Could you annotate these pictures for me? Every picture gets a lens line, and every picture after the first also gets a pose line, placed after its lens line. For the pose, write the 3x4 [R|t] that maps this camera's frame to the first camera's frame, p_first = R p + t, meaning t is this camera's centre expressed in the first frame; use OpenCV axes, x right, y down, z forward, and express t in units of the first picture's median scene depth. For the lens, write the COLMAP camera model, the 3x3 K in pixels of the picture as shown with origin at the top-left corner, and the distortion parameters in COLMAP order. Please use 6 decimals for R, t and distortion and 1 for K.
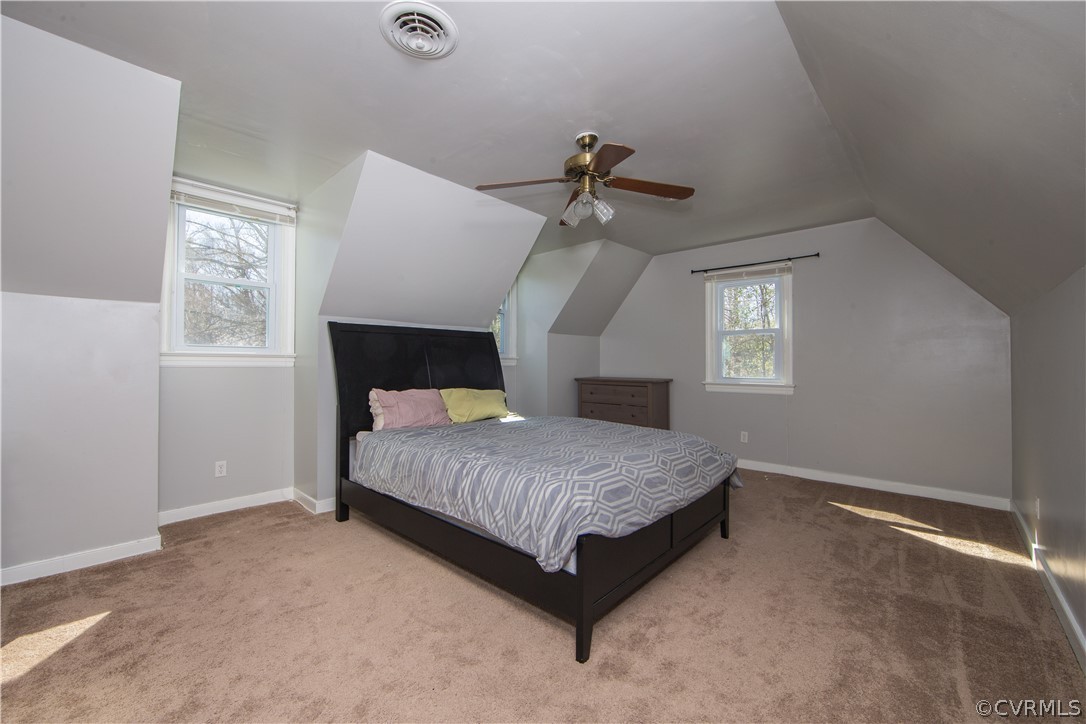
lens RADIAL K [[431.0, 0, 543.0], [0, 431.0, 362.0], [0, 0, 1]] dist [0.001107, -0.000030]
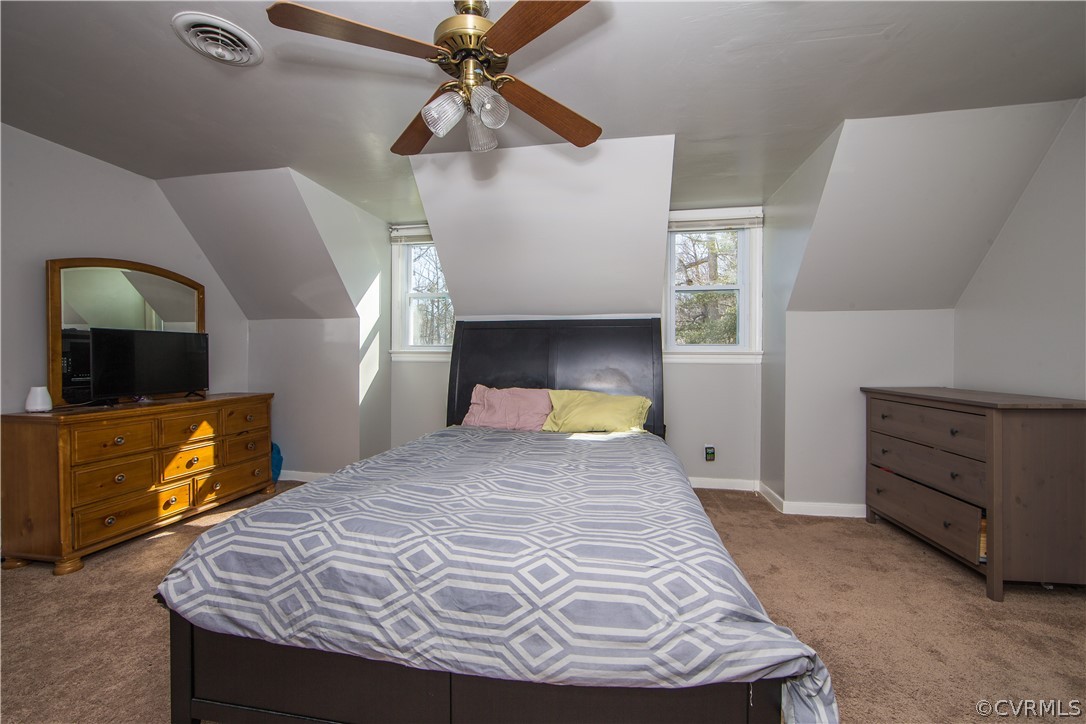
lens RADIAL K [[433.8, 0, 543.0], [0, 433.8, 362.0], [0, 0, 1]] dist [-0.014659, 0.000024]
pose [[0.531470, 0.005248, -0.847061, 0.525943], [0.000685, 0.999978, 0.006624, 0.001661], [0.847077, -0.004100, 0.531455, 0.577665]]
